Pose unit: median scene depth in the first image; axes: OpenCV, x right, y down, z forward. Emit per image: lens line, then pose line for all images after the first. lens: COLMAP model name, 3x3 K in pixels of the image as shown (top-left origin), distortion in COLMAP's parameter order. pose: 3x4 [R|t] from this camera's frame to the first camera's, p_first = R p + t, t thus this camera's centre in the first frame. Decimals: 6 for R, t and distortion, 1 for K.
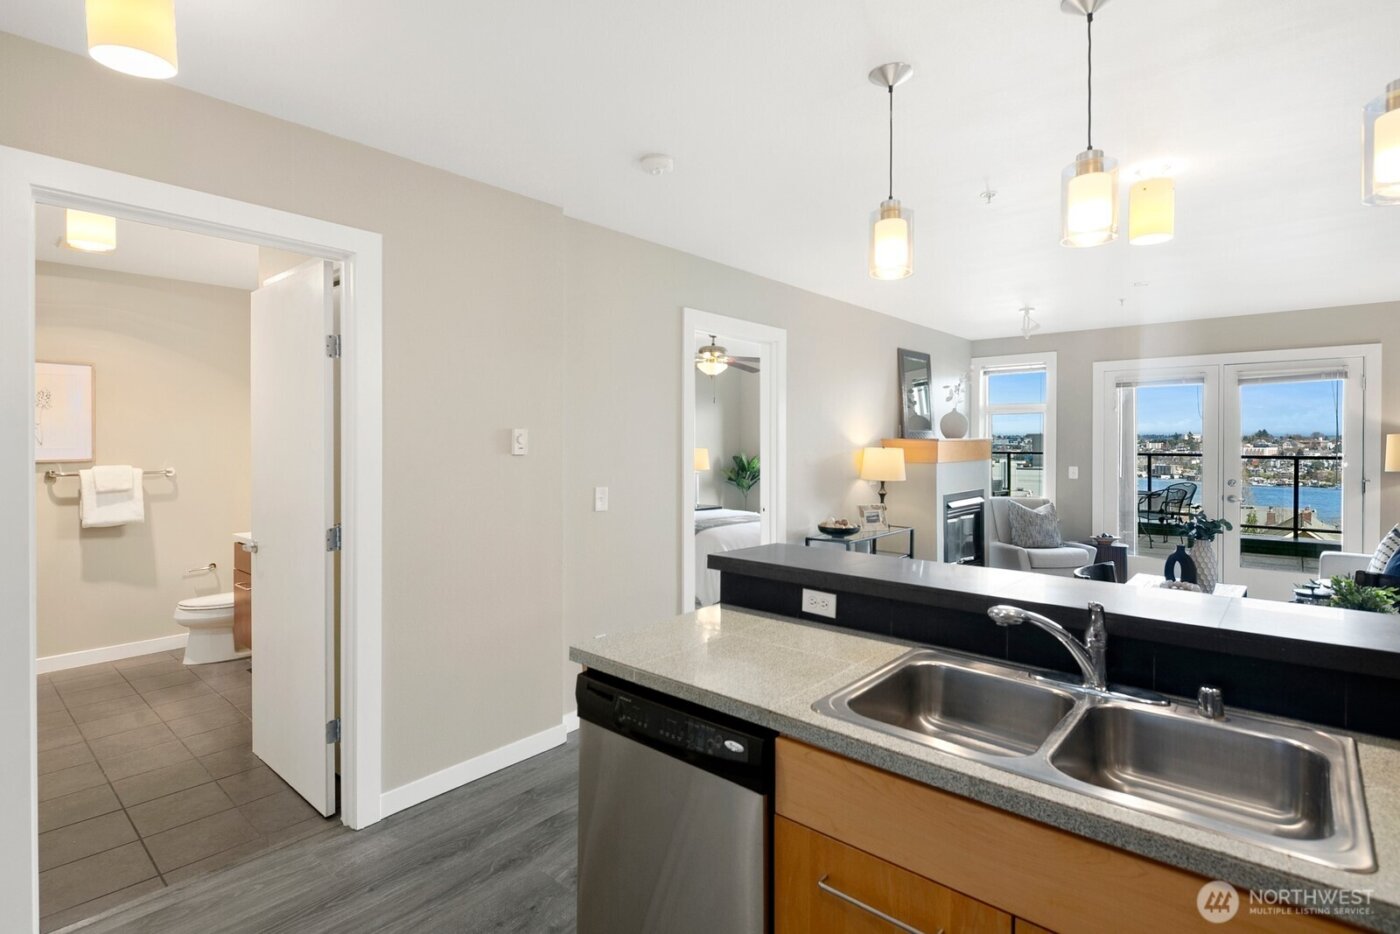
lens RADIAL K [[678.2, 0, 706.1], [0, 678.2, 452.8], [0, 0, 1]] dist [0.005984, -0.003957]
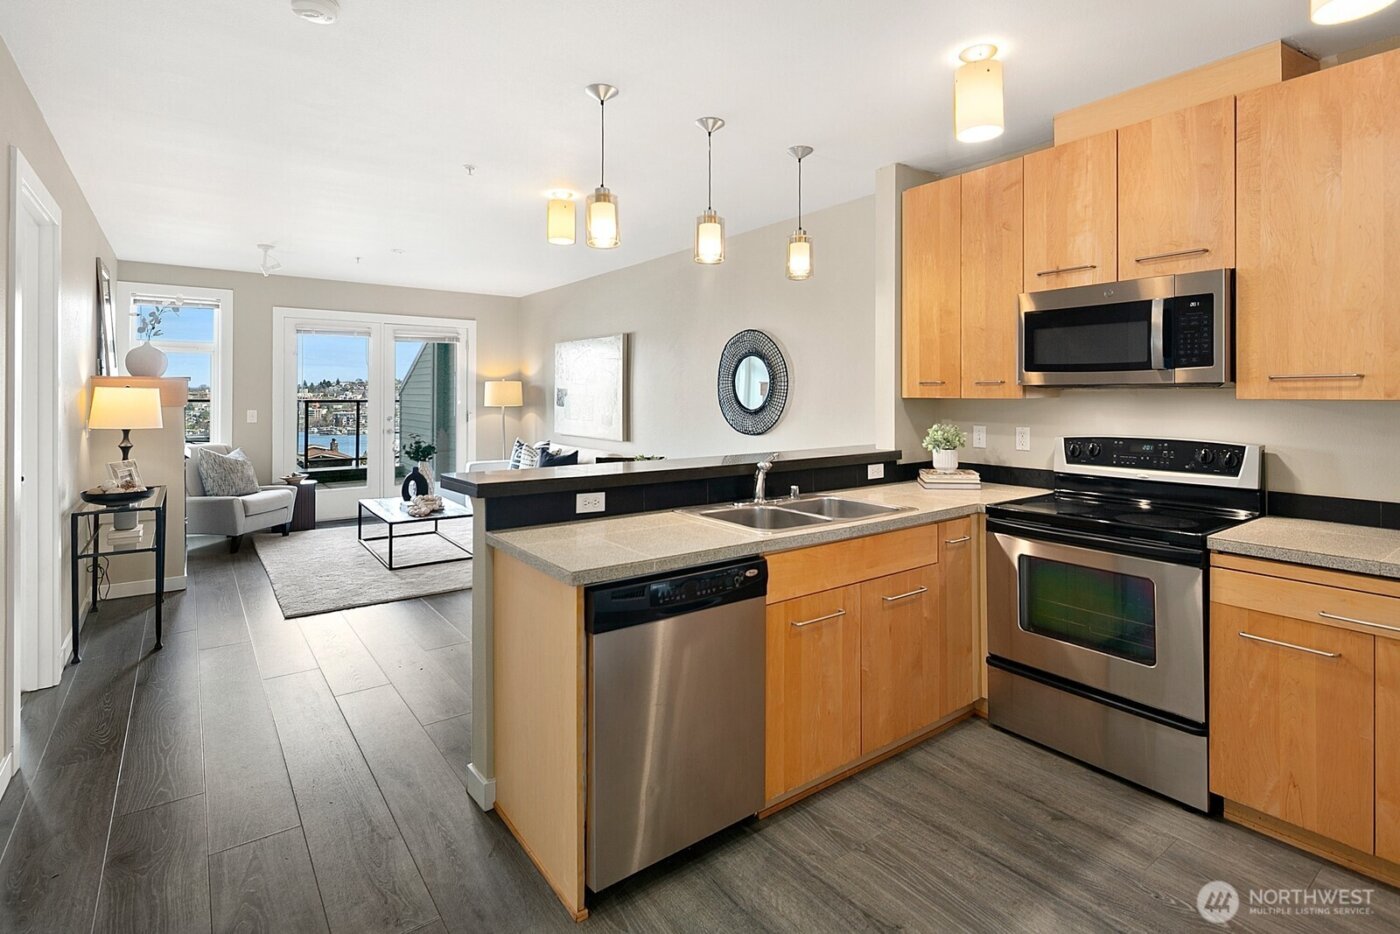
lens RADIAL K [[678.2, 0, 703.5], [0, 678.2, 392.5], [0, 0, 1]] dist [0.005984, -0.003957]
pose [[0.207183, 0.004414, 0.978292, -0.357939], [0.012106, 0.999902, -0.007075, 0.012830], [-0.978227, 0.013309, 0.207109, 0.199761]]
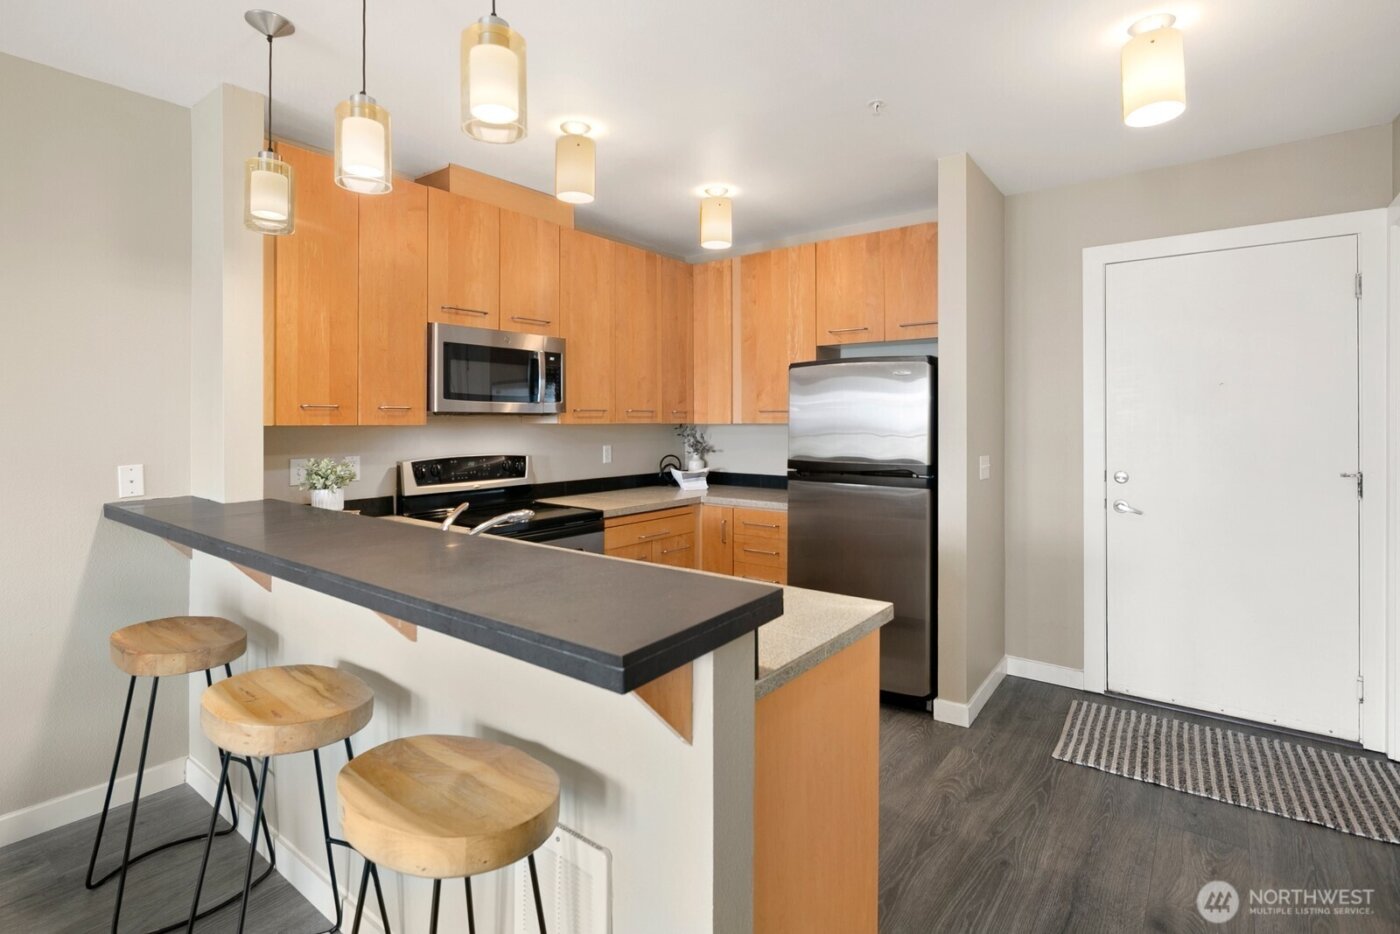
lens RADIAL K [[678.2, 0, 699.0], [0, 678.2, 418.3], [0, 0, 1]] dist [0.005984, -0.003957]
pose [[-0.997724, -0.001148, -0.067418, 0.042903], [-0.001957, 0.999927, 0.011939, 0.004441], [0.067400, 0.012044, -0.997653, 0.626502]]
